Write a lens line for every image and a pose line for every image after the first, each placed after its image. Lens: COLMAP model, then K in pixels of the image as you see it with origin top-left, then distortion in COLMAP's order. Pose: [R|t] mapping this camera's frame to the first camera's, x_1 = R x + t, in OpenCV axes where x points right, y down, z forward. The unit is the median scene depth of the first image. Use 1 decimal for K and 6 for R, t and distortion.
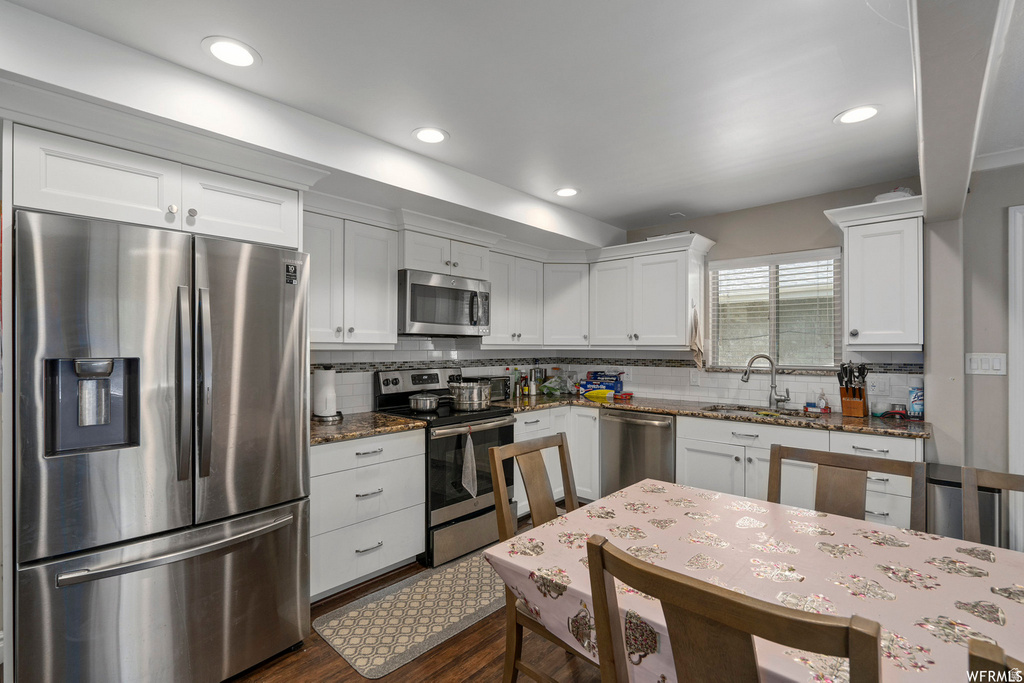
lens RADIAL K [[466.0, 0, 513.9], [0, 466.0, 352.2], [0, 0, 1]] dist [-0.002567, 0.000953]
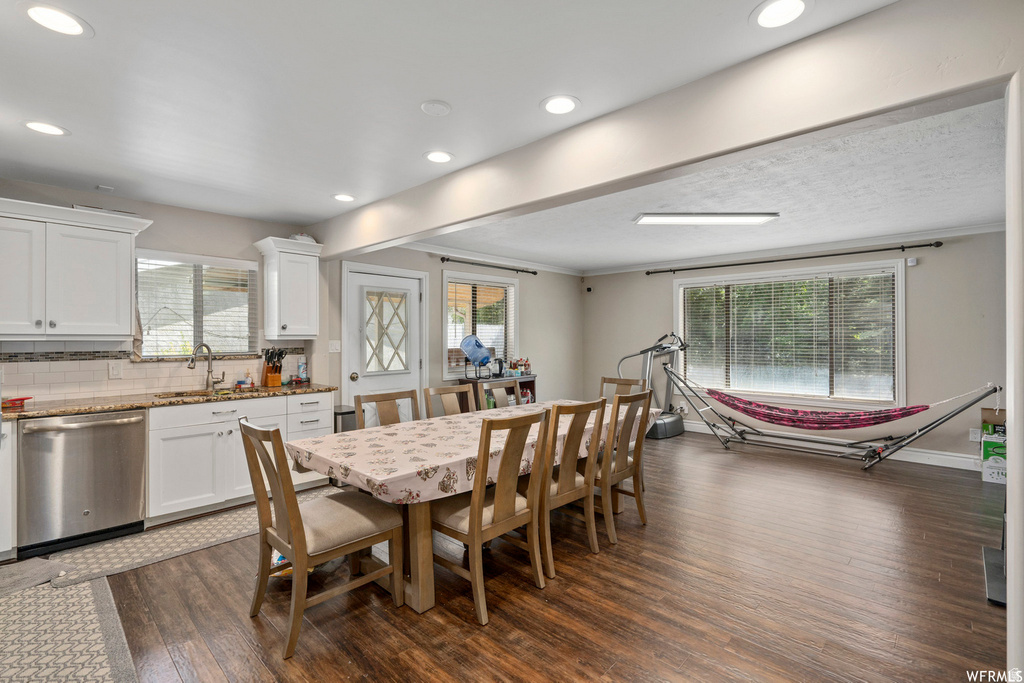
lens RADIAL K [[466.0, 0, 510.4], [0, 466.0, 337.0], [0, 0, 1]] dist [-0.002567, 0.000953]
pose [[0.029464, 0.000884, 0.999565, -0.590073], [0.012678, 0.999919, -0.001258, 0.000138], [-0.999485, 0.012710, 0.029450, 0.225120]]
